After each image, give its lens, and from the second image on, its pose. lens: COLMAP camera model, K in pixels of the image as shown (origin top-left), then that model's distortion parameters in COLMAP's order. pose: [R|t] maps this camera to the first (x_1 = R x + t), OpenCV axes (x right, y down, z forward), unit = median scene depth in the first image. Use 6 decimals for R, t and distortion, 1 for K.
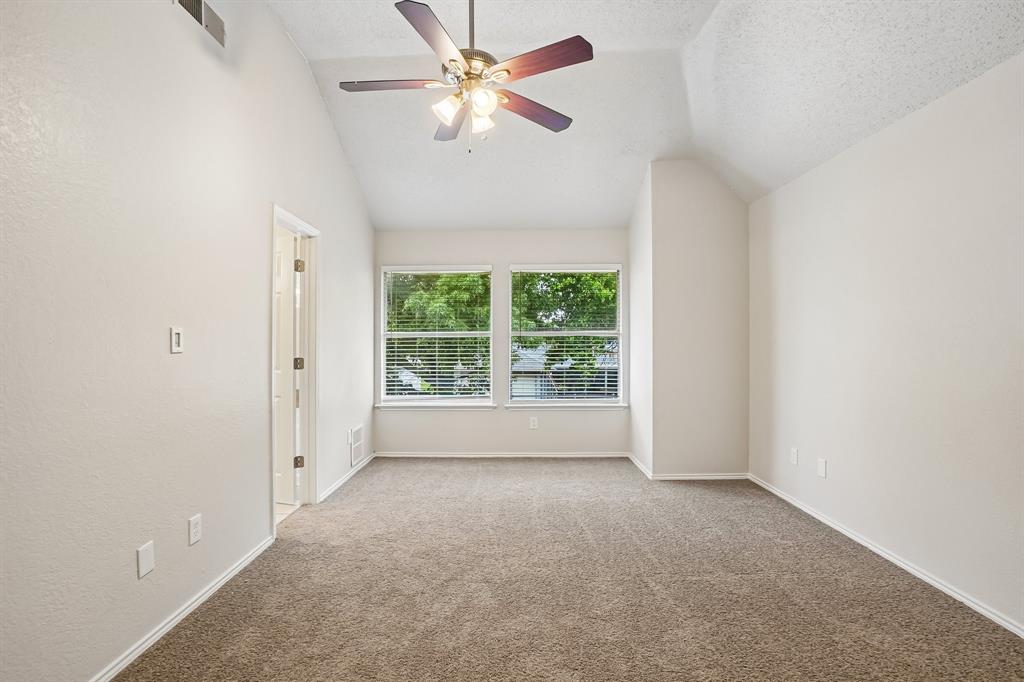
lens RADIAL K [[459.2, 0, 507.5], [0, 459.2, 338.5], [0, 0, 1]] dist [-0.047162, 0.013336]
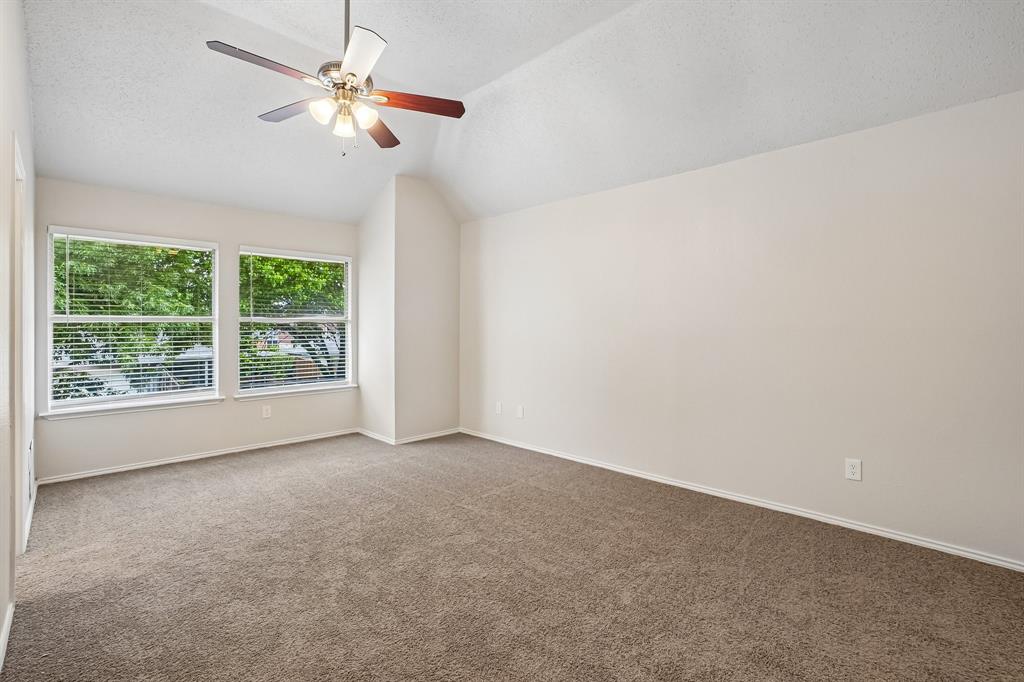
lens RADIAL K [[459.2, 0, 491.8], [0, 459.2, 327.4], [0, 0, 1]] dist [-0.047162, 0.013336]
pose [[0.708814, 0.001825, 0.705393, -0.336333], [-0.005739, 0.999978, 0.003180, 0.000034], [-0.705372, -0.006302, 0.708810, -0.016729]]
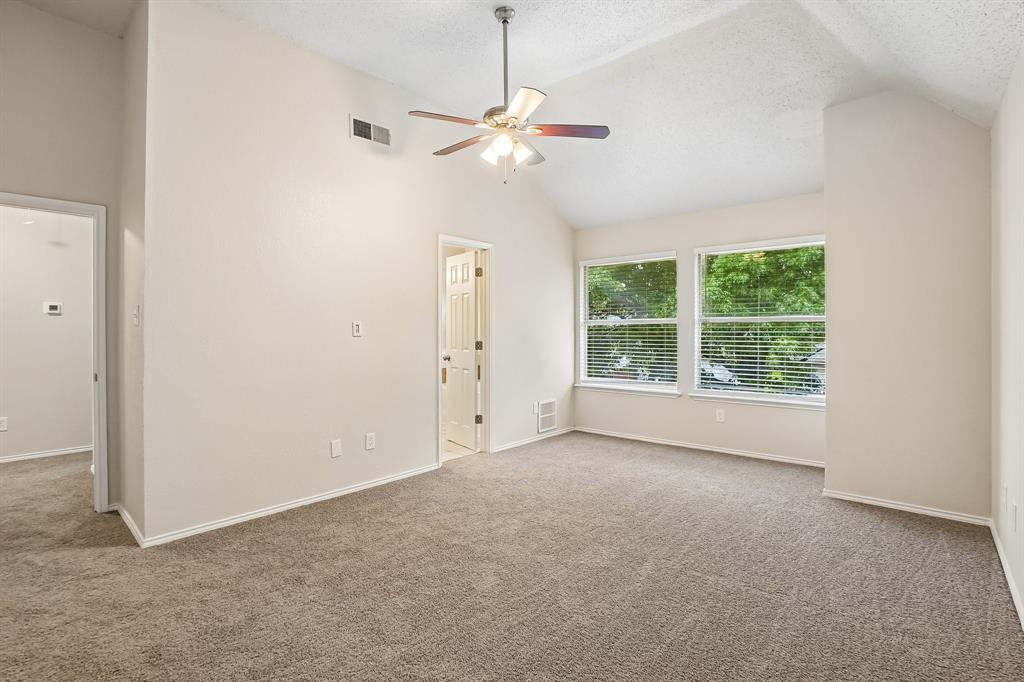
lens RADIAL K [[474.9, 0, 505.1], [0, 474.9, 327.0], [0, 0, 1]] dist [-0.026140, 0.001695]
pose [[0.770510, -0.003691, -0.637417, 0.413468], [0.006792, 0.999974, 0.002419, -0.001906], [0.637391, -0.006193, 0.770515, -0.021492]]
